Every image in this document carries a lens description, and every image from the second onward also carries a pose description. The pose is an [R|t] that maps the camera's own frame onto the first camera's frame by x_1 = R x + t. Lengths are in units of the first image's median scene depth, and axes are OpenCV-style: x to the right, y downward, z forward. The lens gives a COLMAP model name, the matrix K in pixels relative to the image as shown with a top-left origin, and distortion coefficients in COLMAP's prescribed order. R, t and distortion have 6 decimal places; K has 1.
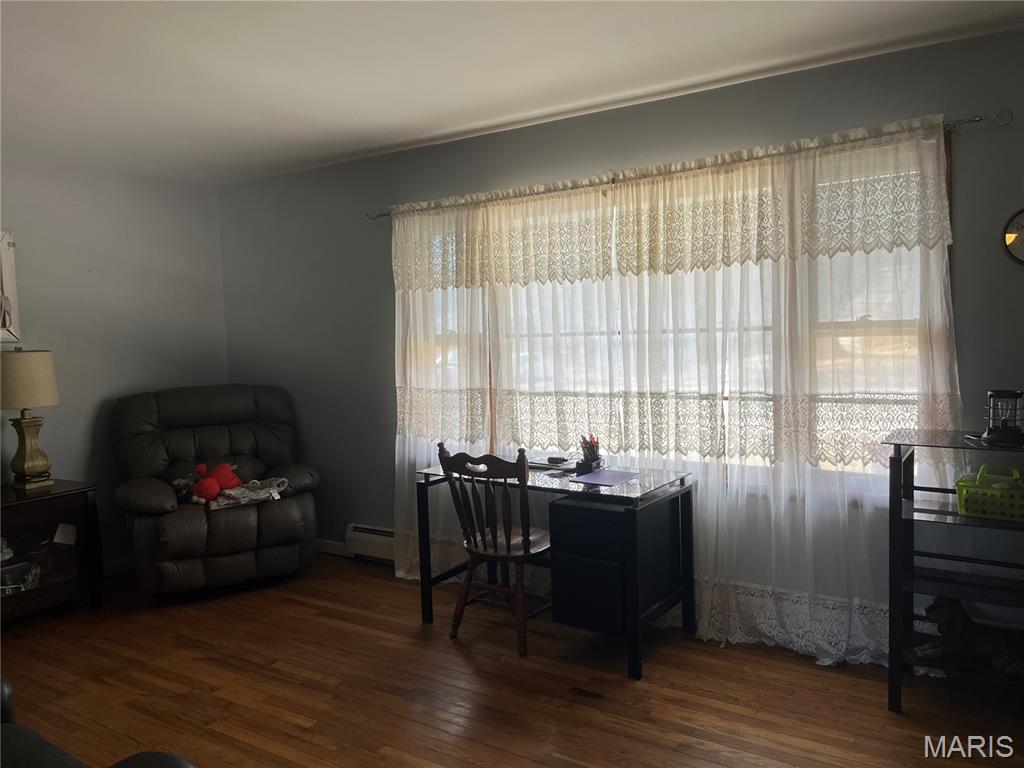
lens RADIAL K [[767.8, 0, 517.7], [0, 767.8, 379.8], [0, 0, 1]] dist [0.048986, -0.053896]
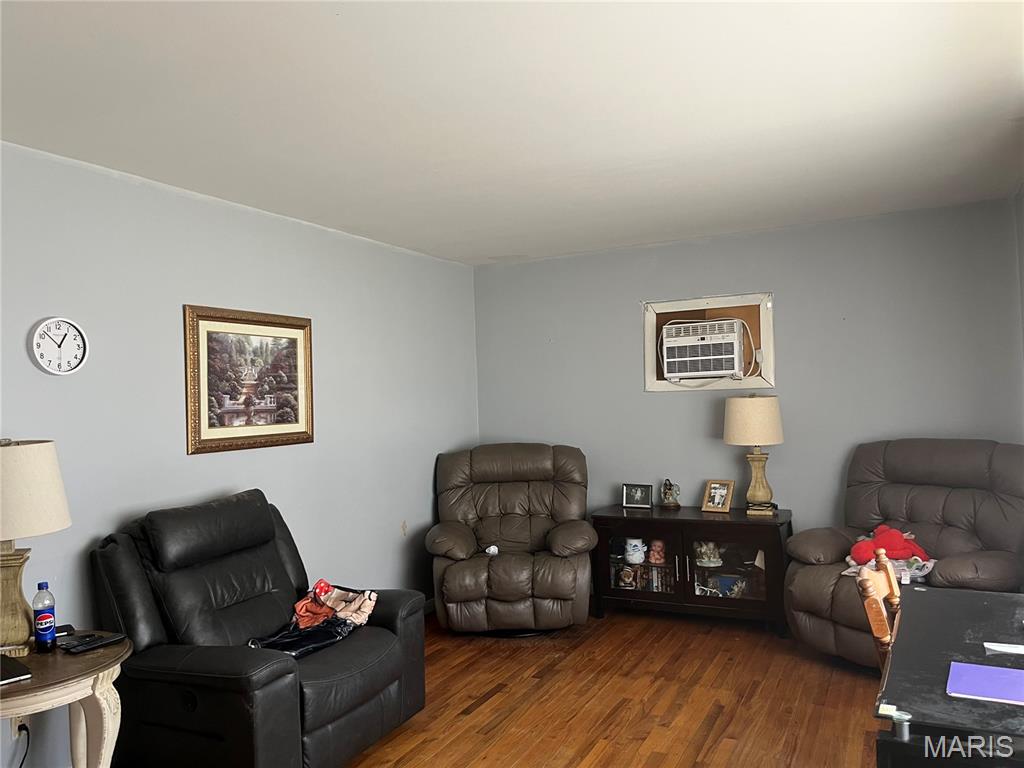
lens RADIAL K [[767.8, 0, 517.7], [0, 767.8, 379.8], [0, 0, 1]] dist [0.048986, -0.053896]
pose [[0.086929, 0.001389, -0.996214, 0.586710], [-0.032200, 0.999480, -0.001416, -0.057982], [0.995694, 0.032201, 0.086929, 0.634144]]
